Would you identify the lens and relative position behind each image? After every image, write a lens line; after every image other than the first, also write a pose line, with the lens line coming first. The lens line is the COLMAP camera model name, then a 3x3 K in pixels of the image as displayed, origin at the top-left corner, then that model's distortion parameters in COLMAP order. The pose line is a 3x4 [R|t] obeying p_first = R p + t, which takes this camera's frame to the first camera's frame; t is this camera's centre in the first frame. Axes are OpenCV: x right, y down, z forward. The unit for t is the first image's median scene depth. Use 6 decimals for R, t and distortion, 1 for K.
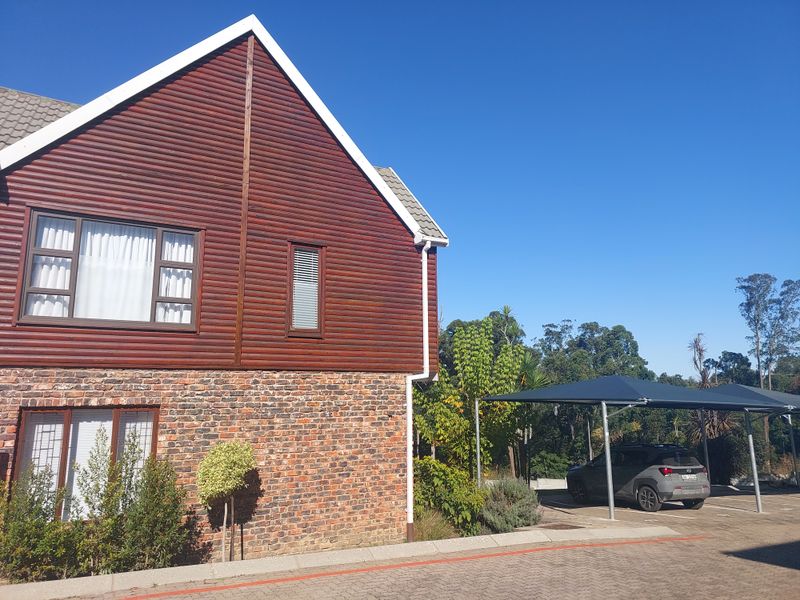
lens RADIAL K [[546.6, 0, 400.0], [0, 546.6, 300.0], [0, 0, 1]] dist [0.091392, -0.101687]
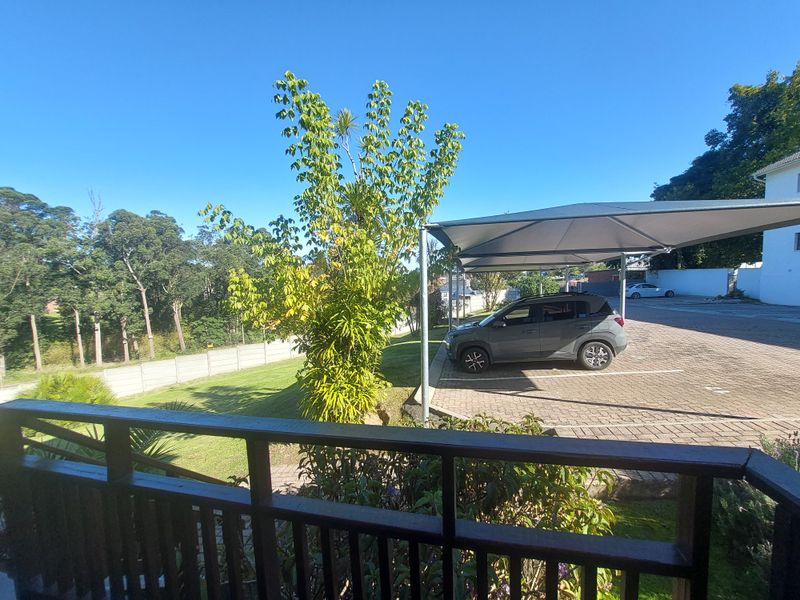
lens RADIAL K [[320.6, 0, 400.0], [0, 320.6, 300.0], [0, 0, 1]] dist [-0.017856, 0.000003]
pose [[0.656318, -0.062516, 0.751890, -0.131442], [-0.114723, 0.976704, 0.181349, 0.333288], [-0.745711, -0.205281, 0.633857, 1.385379]]
